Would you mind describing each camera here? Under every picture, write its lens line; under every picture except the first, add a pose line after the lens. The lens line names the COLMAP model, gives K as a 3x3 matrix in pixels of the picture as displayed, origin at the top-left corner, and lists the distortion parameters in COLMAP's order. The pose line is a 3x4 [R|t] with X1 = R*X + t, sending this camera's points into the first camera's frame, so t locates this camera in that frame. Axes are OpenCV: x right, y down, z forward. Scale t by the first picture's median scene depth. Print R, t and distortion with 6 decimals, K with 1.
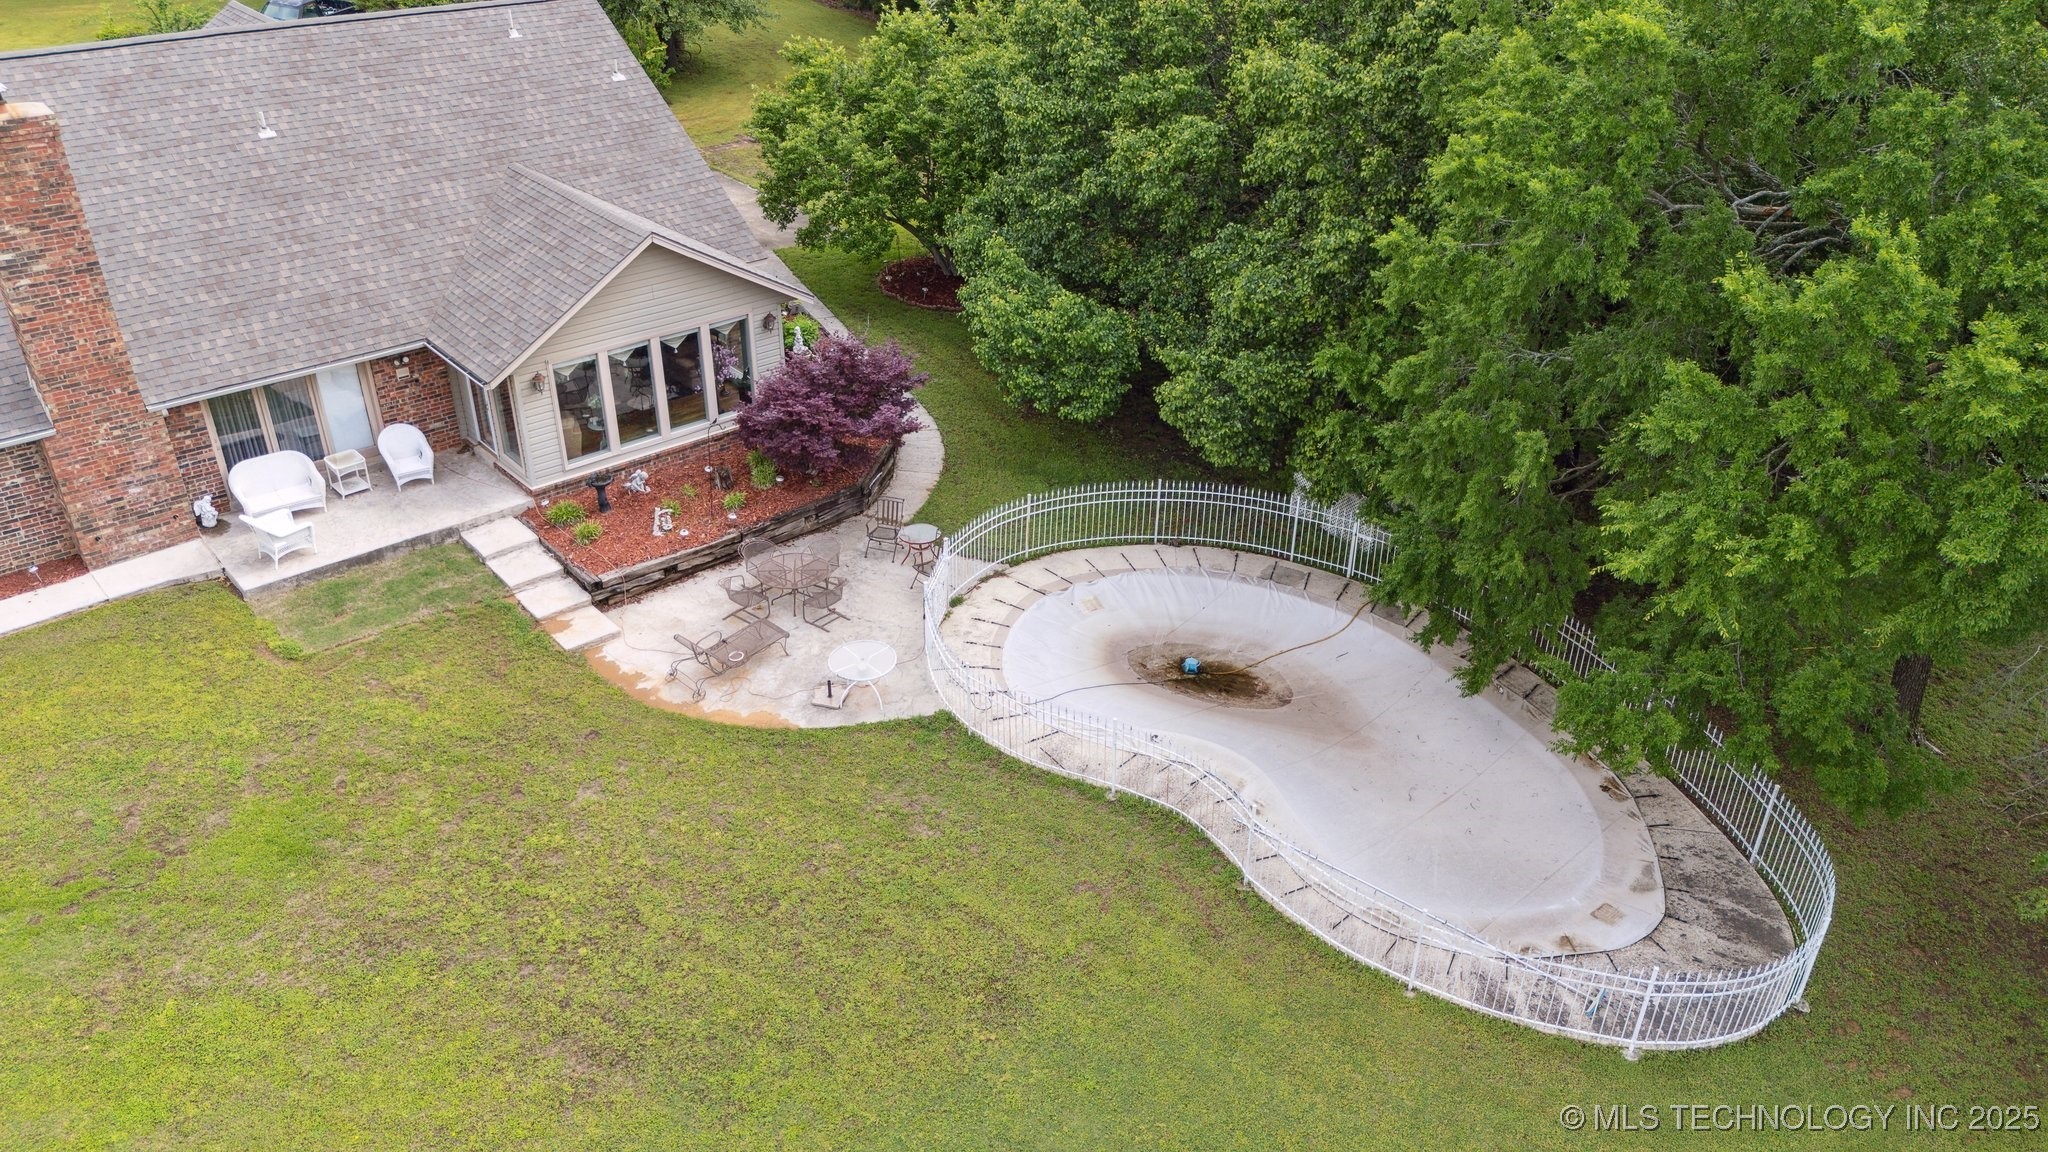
lens RADIAL K [[1500.5, 0, 1024.0], [0, 1500.5, 576.0], [0, 0, 1]] dist [0.065015, -0.045189]
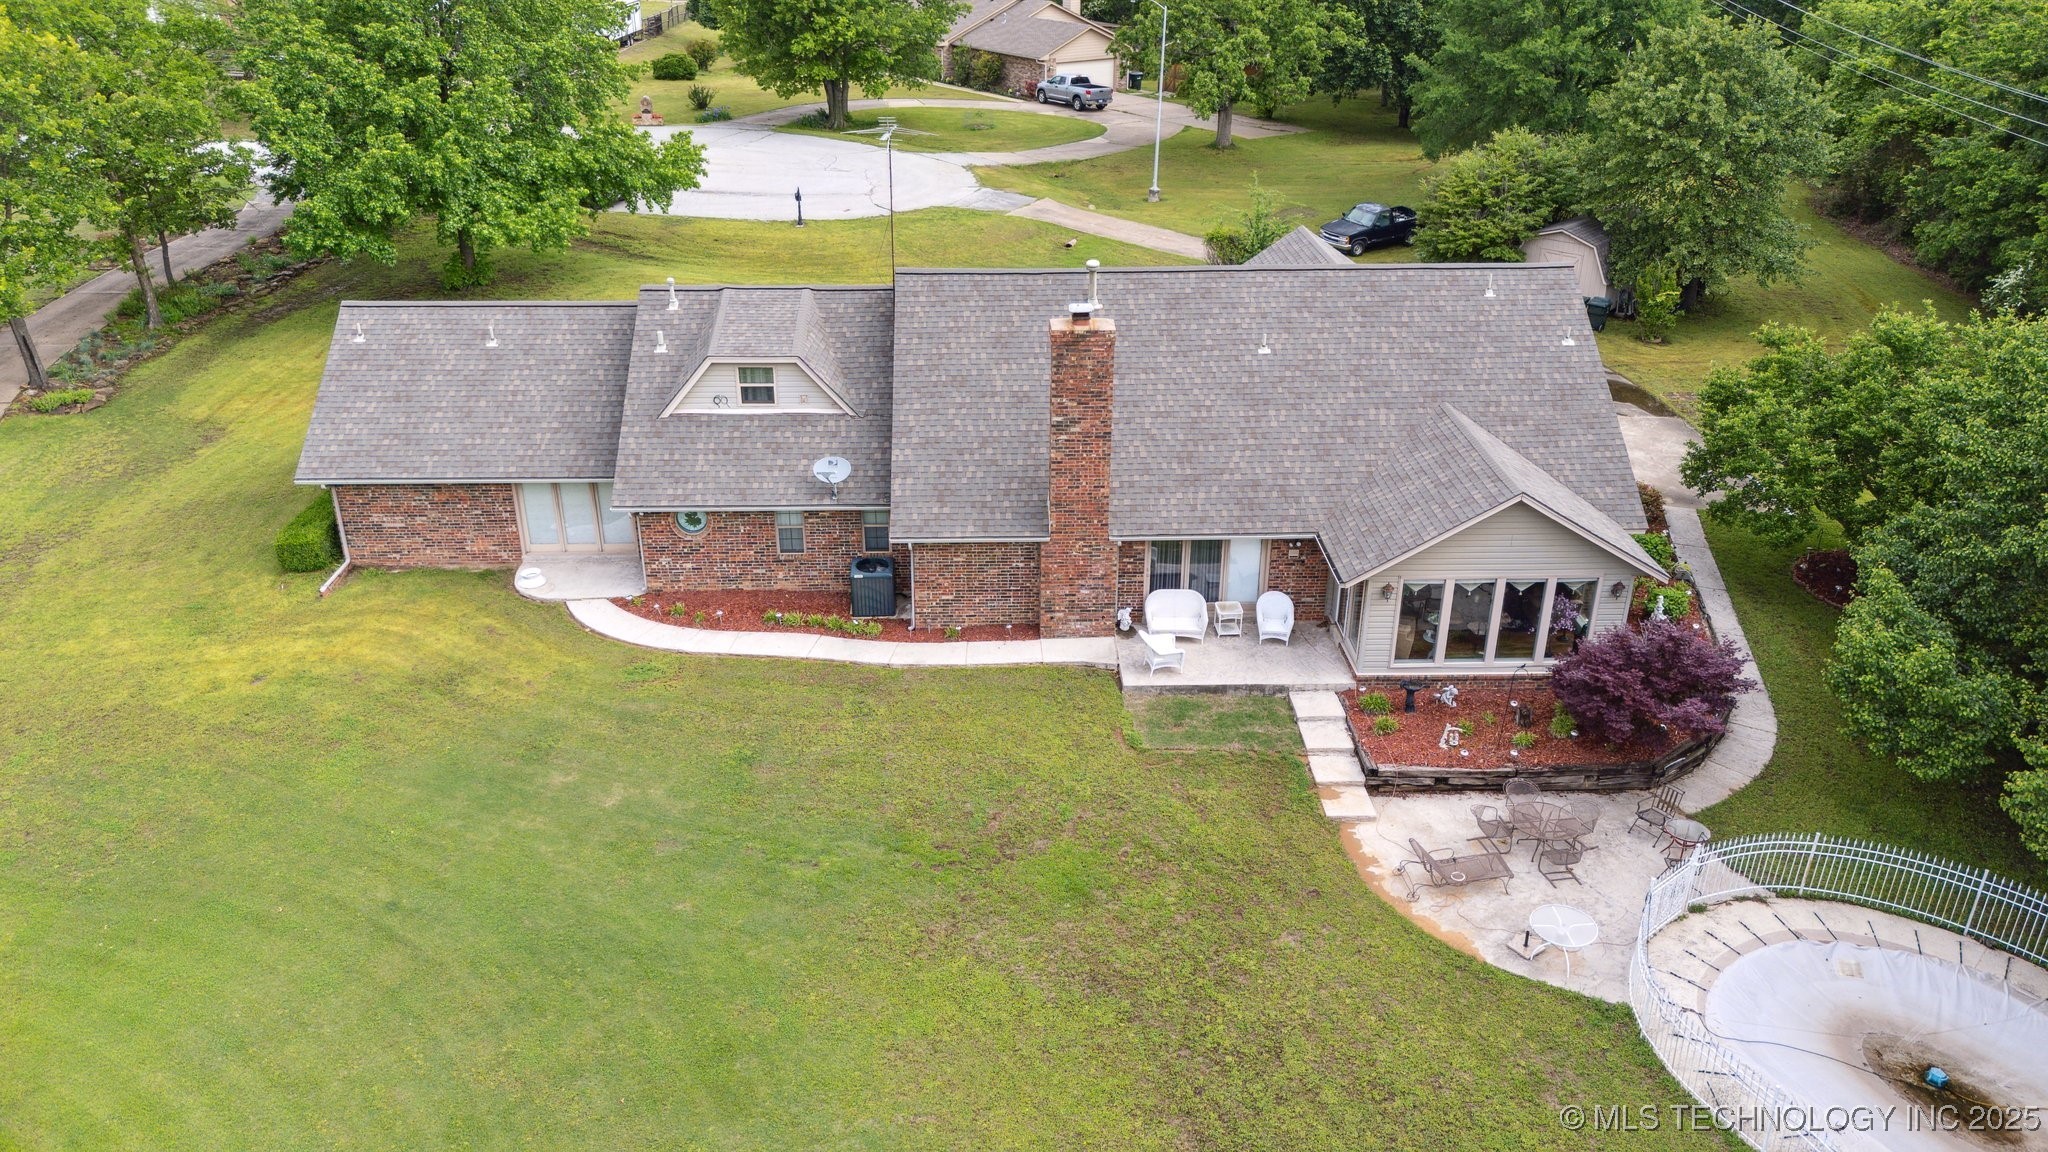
lens RADIAL K [[1510.3, 0, 1018.1], [0, 1510.3, 572.5], [0, 0, 1]] dist [0.069283, -0.059664]
pose [[0.769873, 0.259758, -0.582942, 0.138934], [-0.317137, 0.948372, 0.003760, -0.054245], [0.553823, 0.181978, 0.812505, -0.117903]]
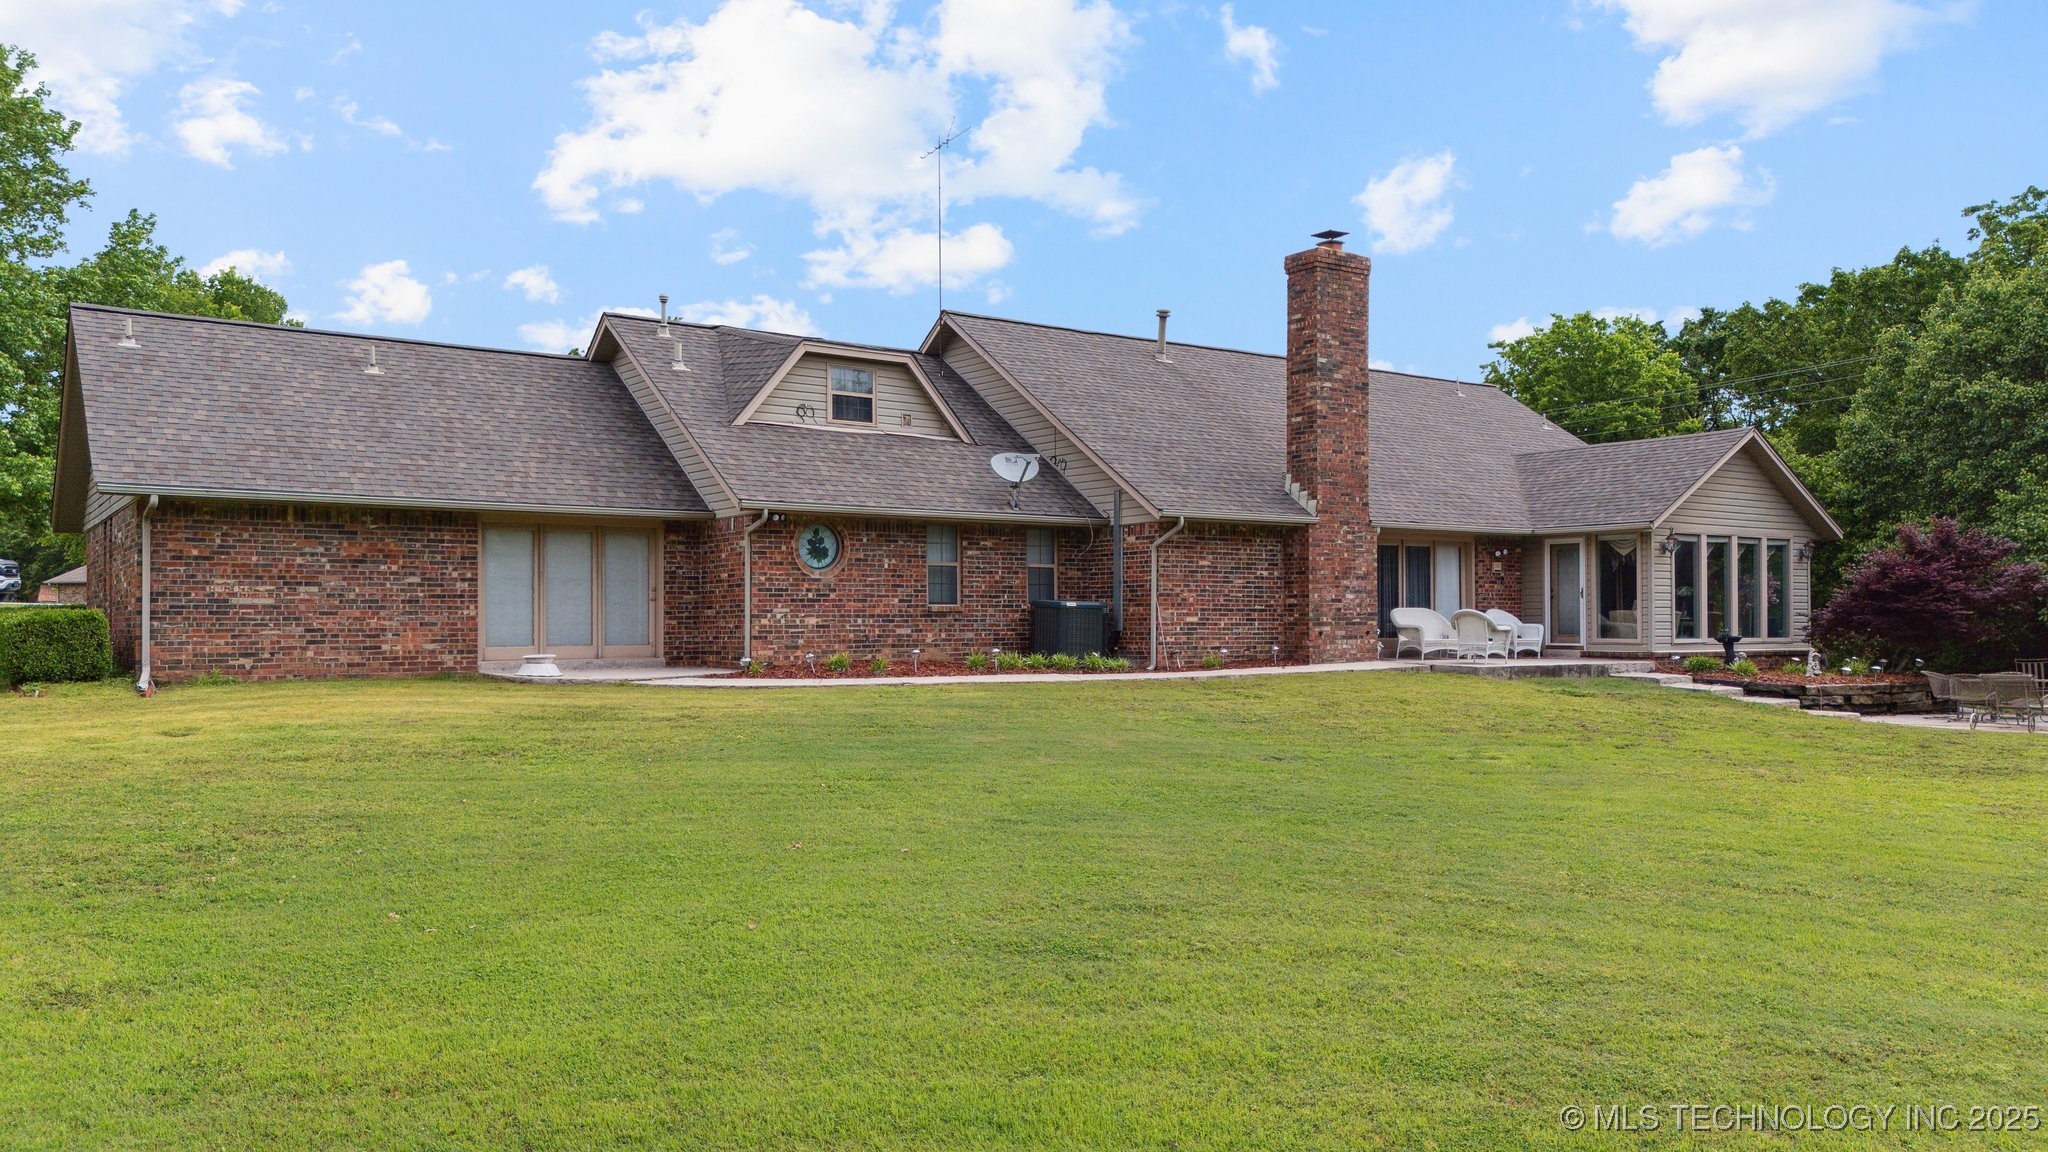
lens RADIAL K [[1510.3, 0, 1018.1], [0, 1510.3, 572.5], [0, 0, 1]] dist [0.069283, -0.059664]
pose [[0.993450, -0.022586, -0.112014, -0.638041], [-0.041633, 0.841349, -0.538887, 0.469755], [0.106414, 0.540020, 0.834898, 0.074246]]
